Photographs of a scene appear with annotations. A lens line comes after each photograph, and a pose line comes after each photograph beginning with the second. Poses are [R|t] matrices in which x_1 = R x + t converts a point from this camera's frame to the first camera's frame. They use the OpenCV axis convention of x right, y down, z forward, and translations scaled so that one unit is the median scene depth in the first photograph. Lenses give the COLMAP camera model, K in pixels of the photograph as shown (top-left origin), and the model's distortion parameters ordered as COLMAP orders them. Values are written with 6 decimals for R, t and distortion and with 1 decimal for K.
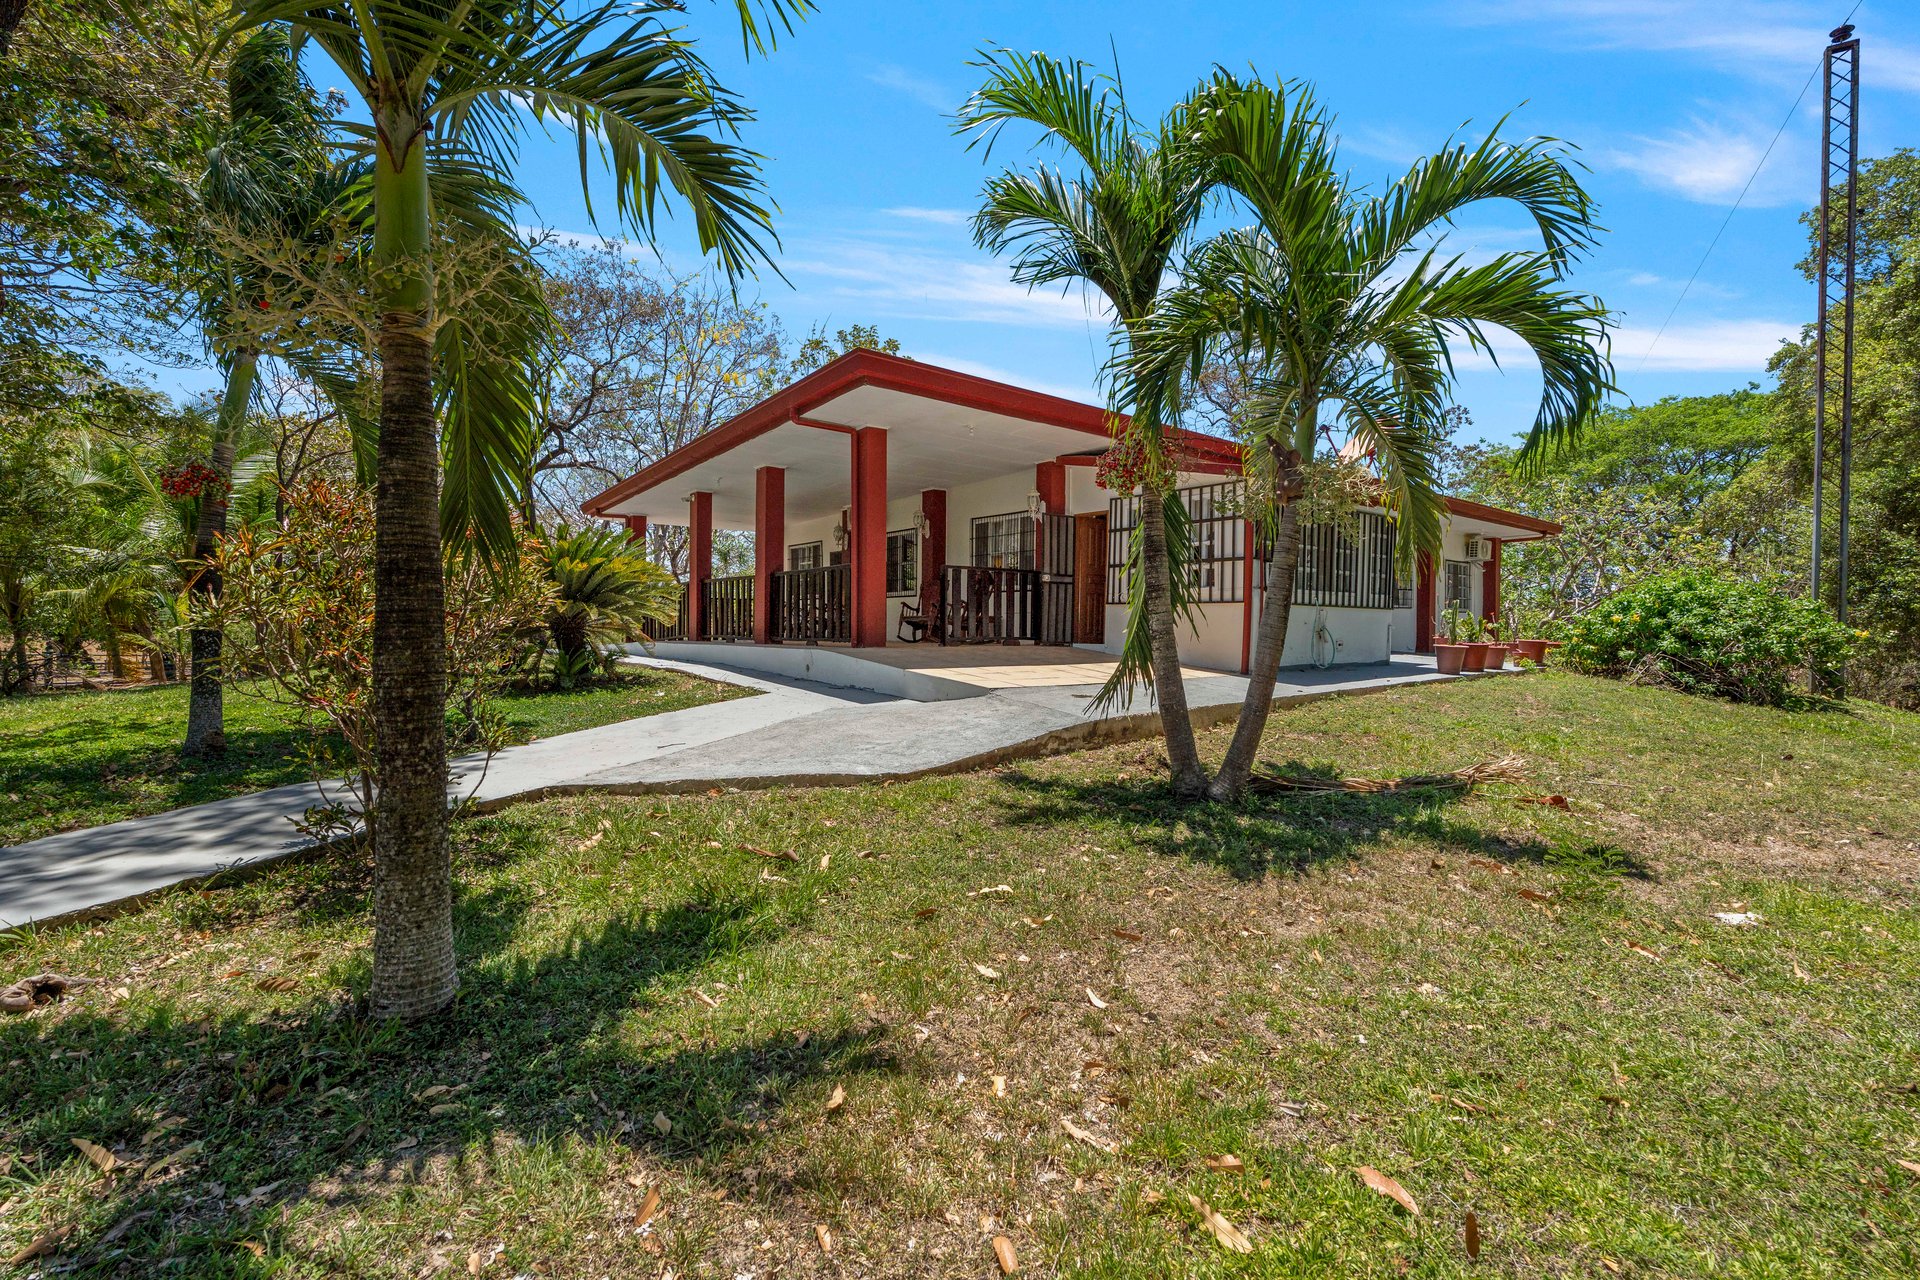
lens RADIAL K [[800.7, 0, 960.0], [0, 800.7, 640.0], [0, 0, 1]] dist [0.001851, 0.000112]
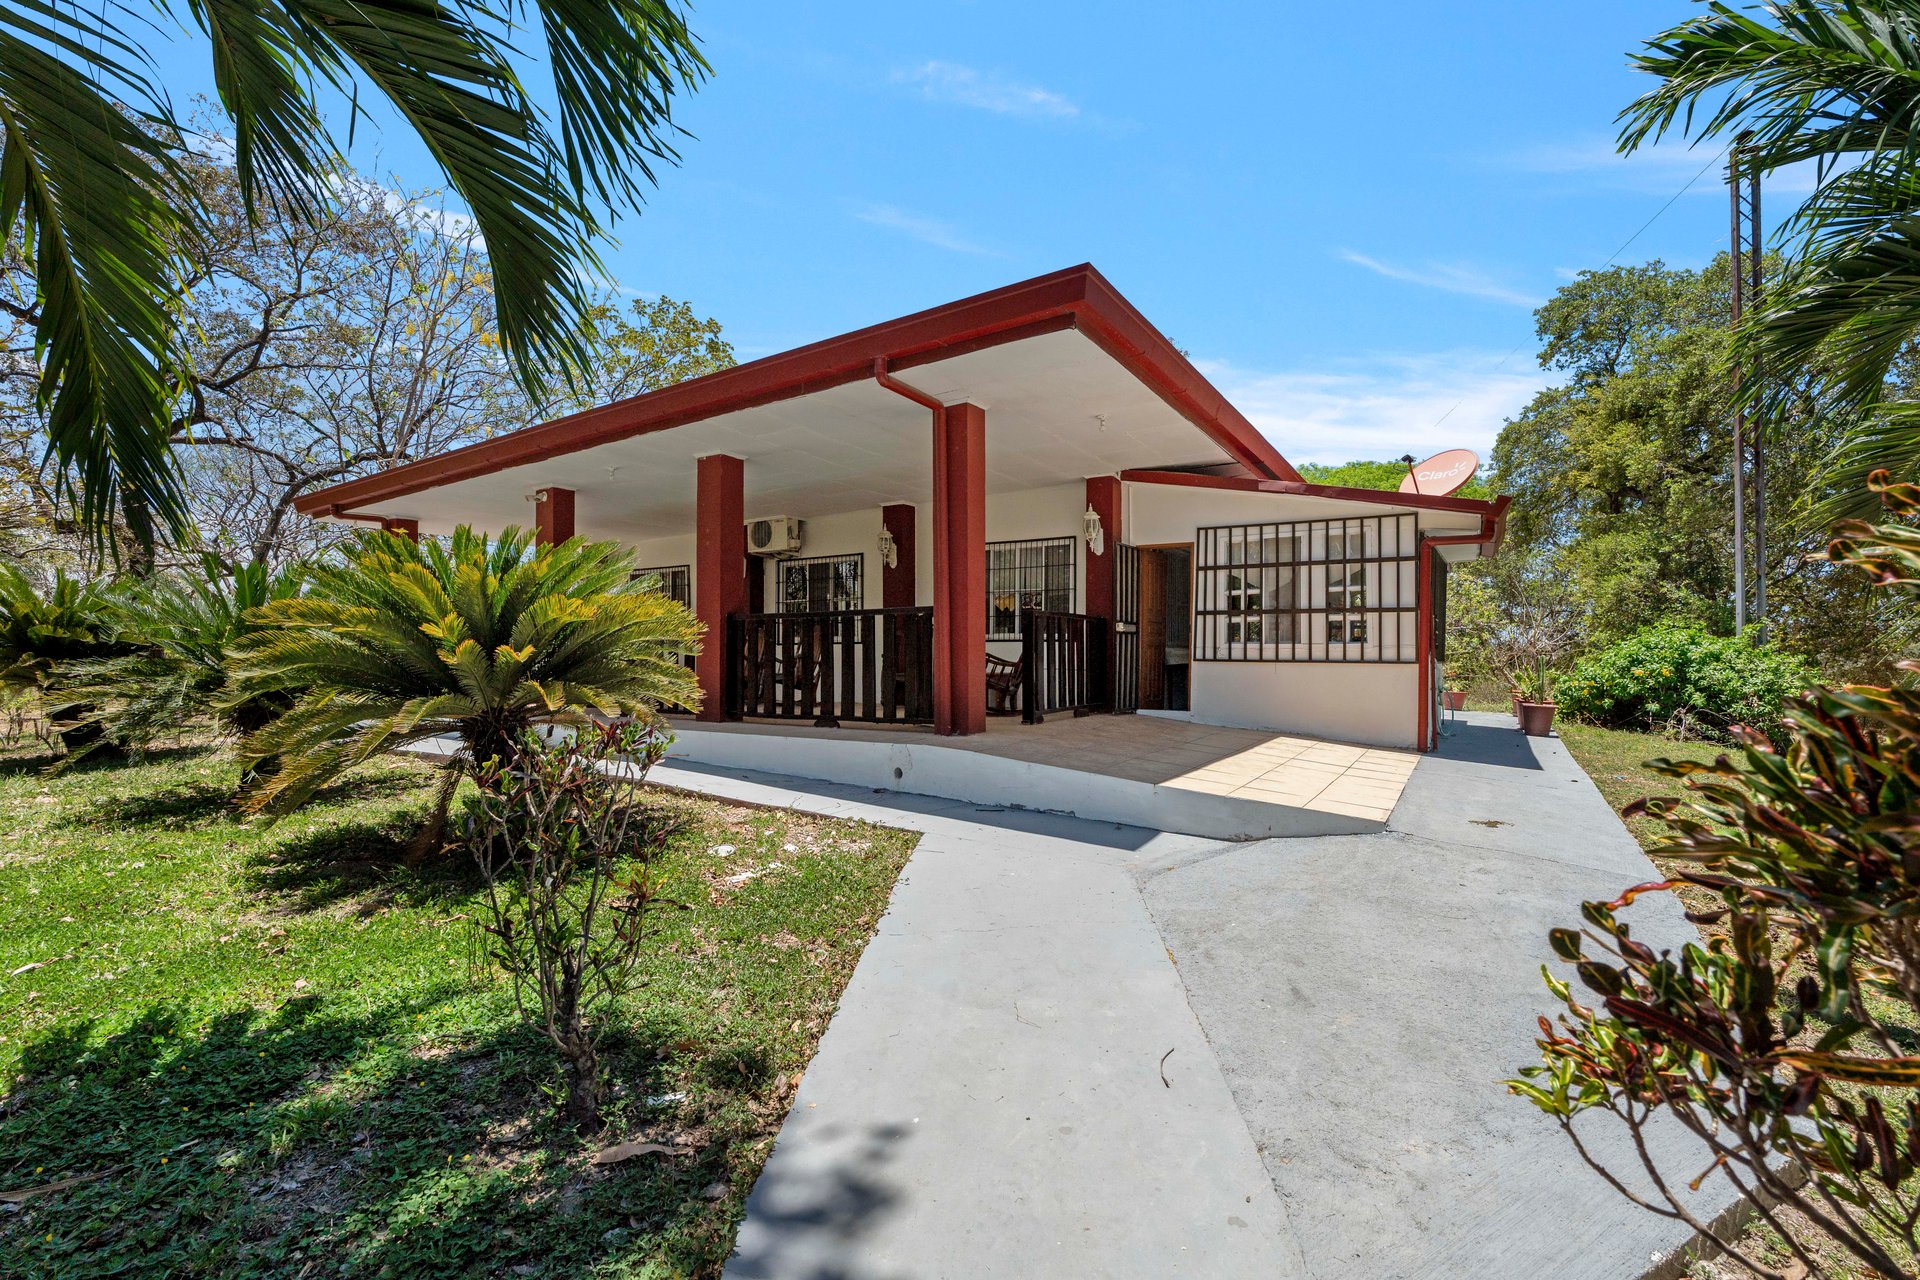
lens RADIAL K [[821.7, 0, 962.1], [0, 821.7, 667.6], [0, 0, 1]] dist [-0.000792, -0.000010]
pose [[0.941518, -0.009499, 0.336830, -0.305494], [0.010965, 0.999937, -0.002452, -0.039067], [-0.336785, 0.006002, 0.941562, 0.316166]]
